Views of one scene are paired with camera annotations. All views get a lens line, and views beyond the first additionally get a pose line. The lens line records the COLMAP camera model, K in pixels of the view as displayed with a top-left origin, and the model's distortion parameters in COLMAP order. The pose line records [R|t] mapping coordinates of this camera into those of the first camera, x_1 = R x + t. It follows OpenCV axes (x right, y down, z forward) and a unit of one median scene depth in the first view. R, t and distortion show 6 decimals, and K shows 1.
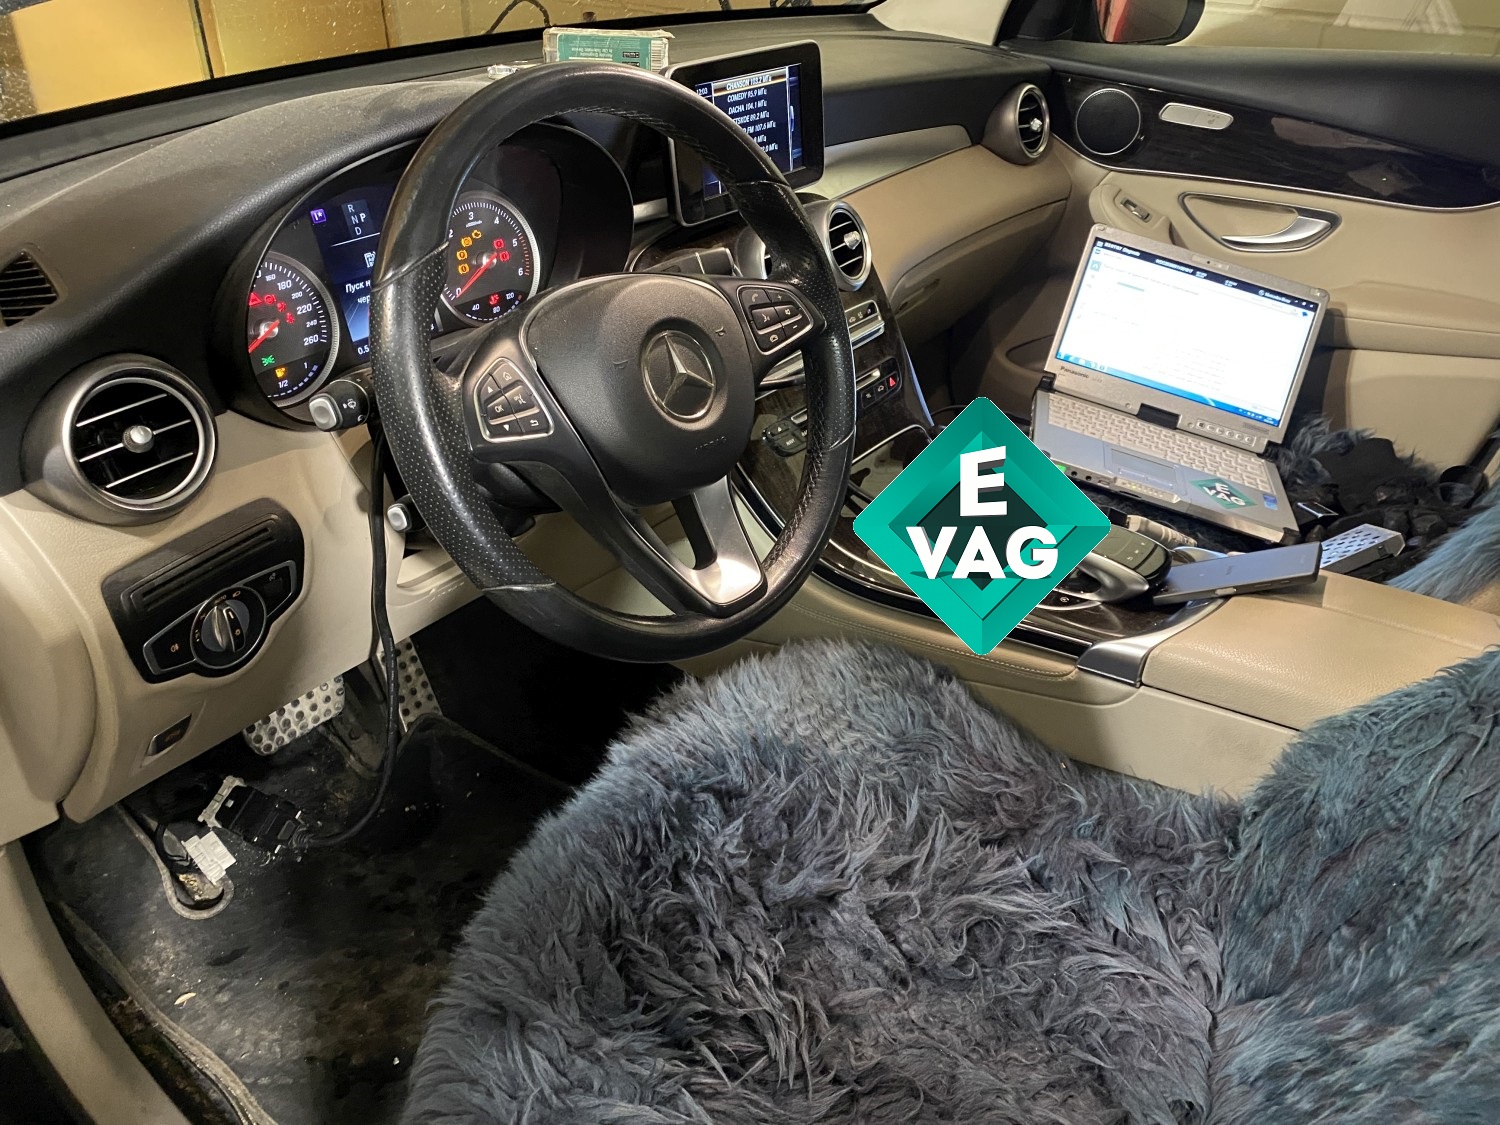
lens RADIAL K [[1127.4, 0, 749.6], [0, 1127.4, 562.3], [0, 0, 1]] dist [0.007910, -0.005384]
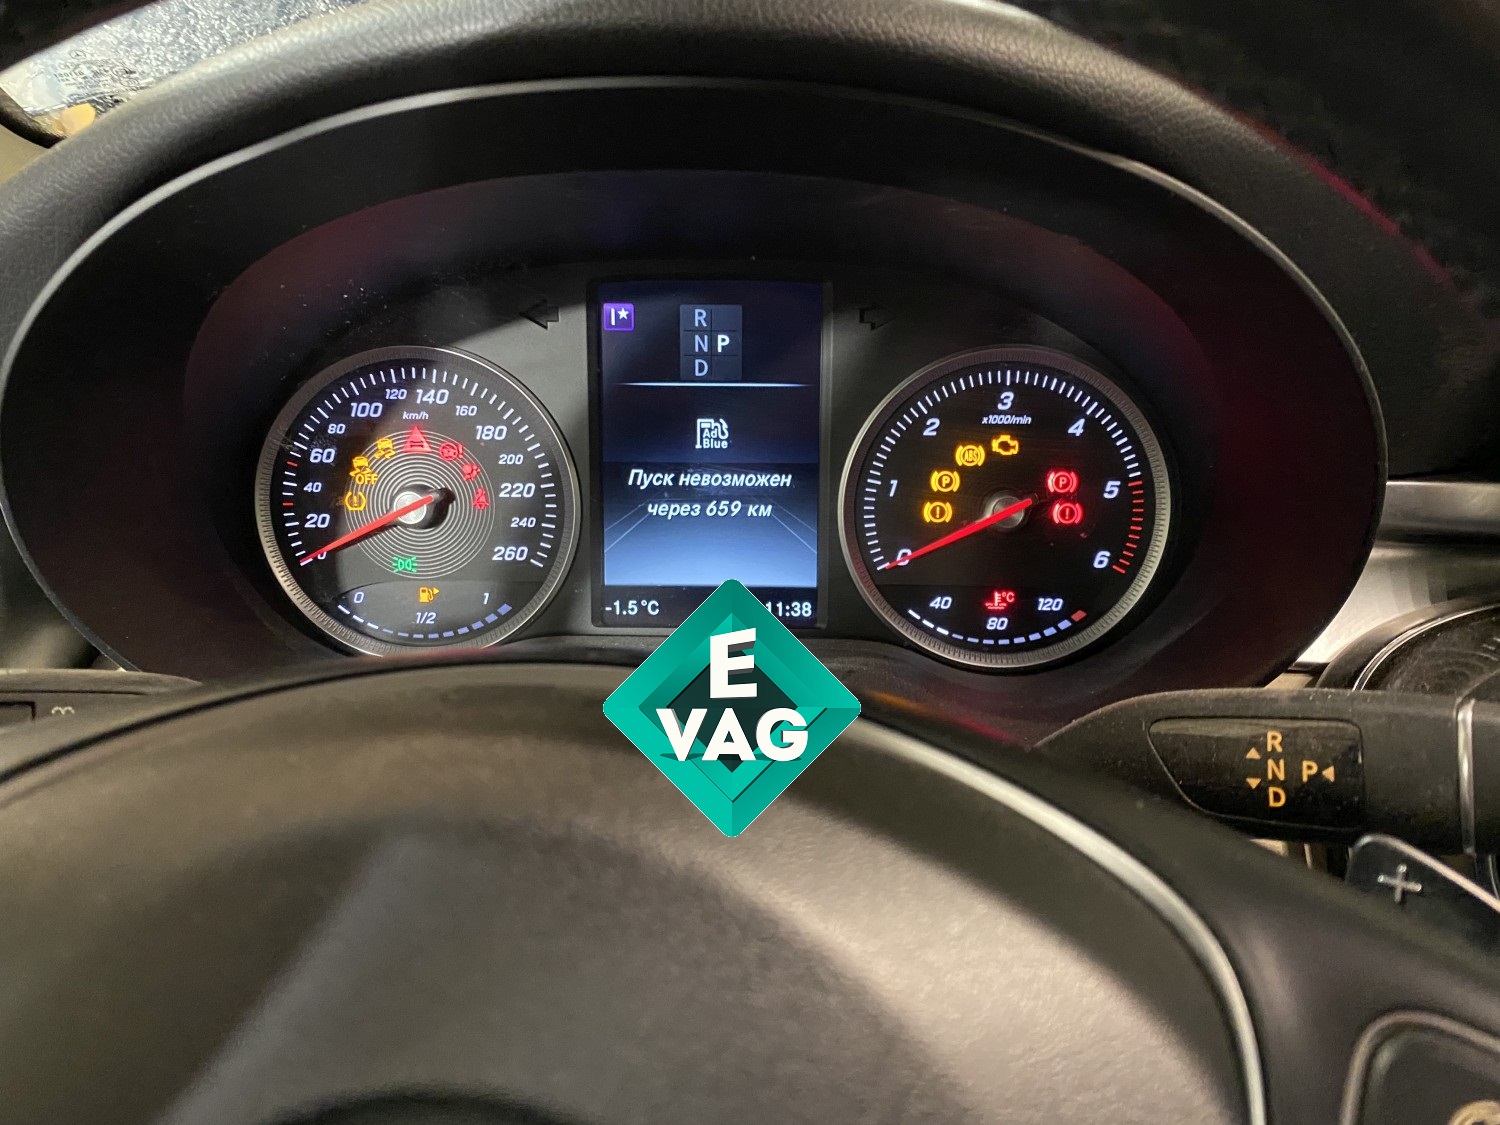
lens RADIAL K [[1127.4, 0, 750.9], [0, 1127.4, 561.7], [0, 0, 1]] dist [0.007910, -0.005384]
pose [[0.588716, 0.317954, -0.743181, 0.025102], [-0.425713, 0.903513, 0.049317, -0.243209], [0.687155, 0.287348, 0.667270, 0.702686]]
